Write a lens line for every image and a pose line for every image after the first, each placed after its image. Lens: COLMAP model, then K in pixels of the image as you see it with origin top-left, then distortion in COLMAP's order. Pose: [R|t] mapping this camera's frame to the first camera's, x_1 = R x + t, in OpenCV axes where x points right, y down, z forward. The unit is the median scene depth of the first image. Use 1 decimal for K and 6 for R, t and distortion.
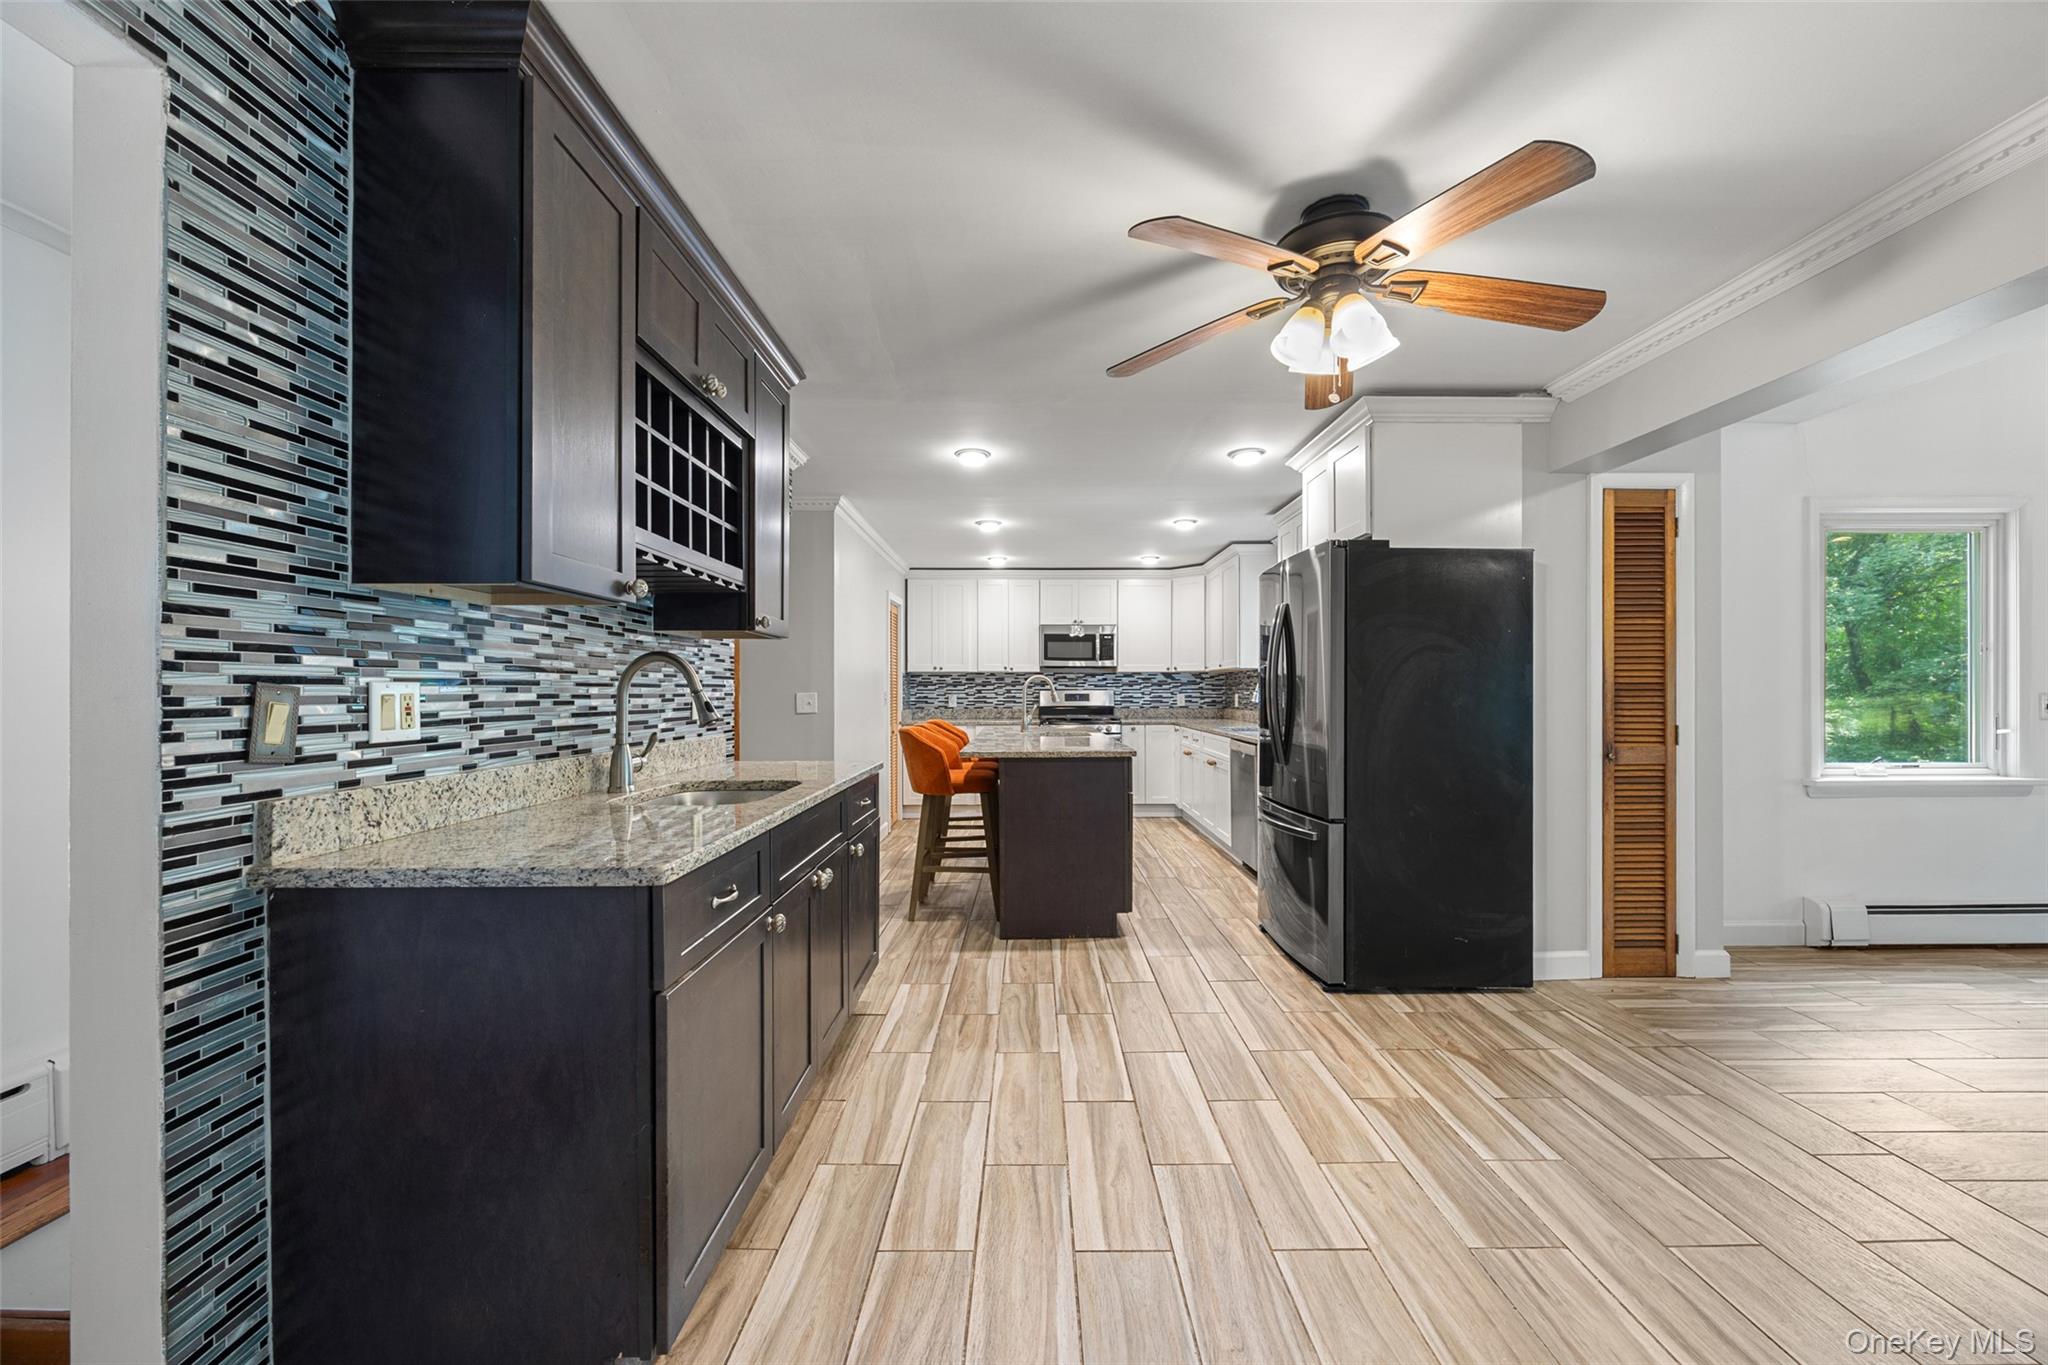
lens RADIAL K [[787.8, 0, 1025.6], [0, 787.8, 696.3], [0, 0, 1]] dist [-0.003311, -0.000400]
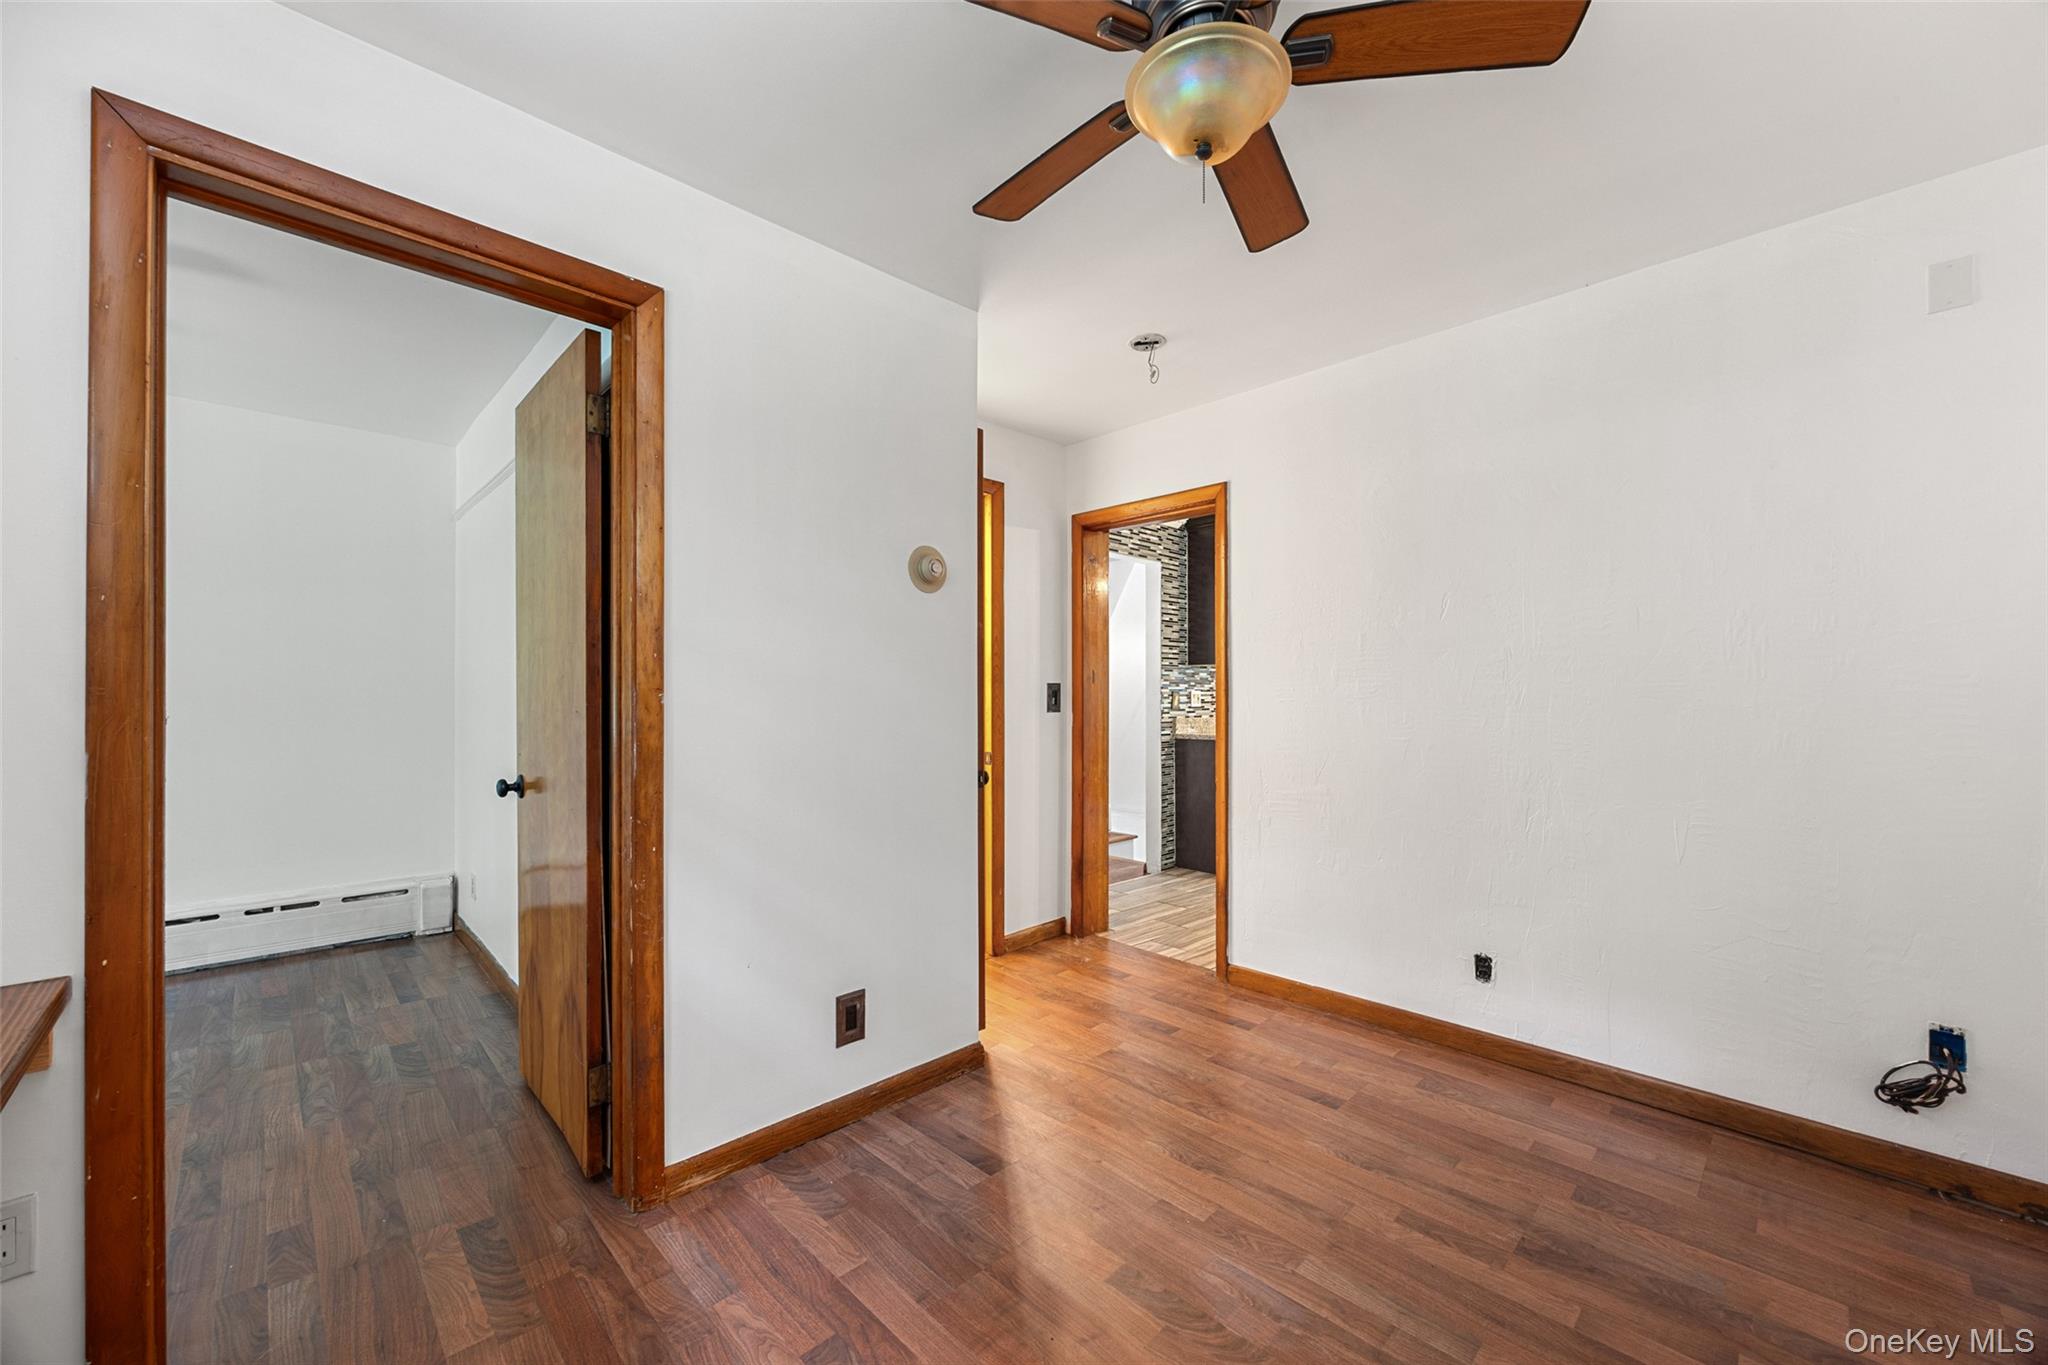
lens RADIAL K [[787.8, 0, 1023.2], [0, 787.8, 693.0], [0, 0, 1]] dist [-0.003311, -0.000400]
pose [[0.698525, -0.005277, -0.715566, 1.573872], [-0.000776, 0.999967, -0.008133, 0.028912], [0.715585, 0.006237, 0.698497, -2.666351]]
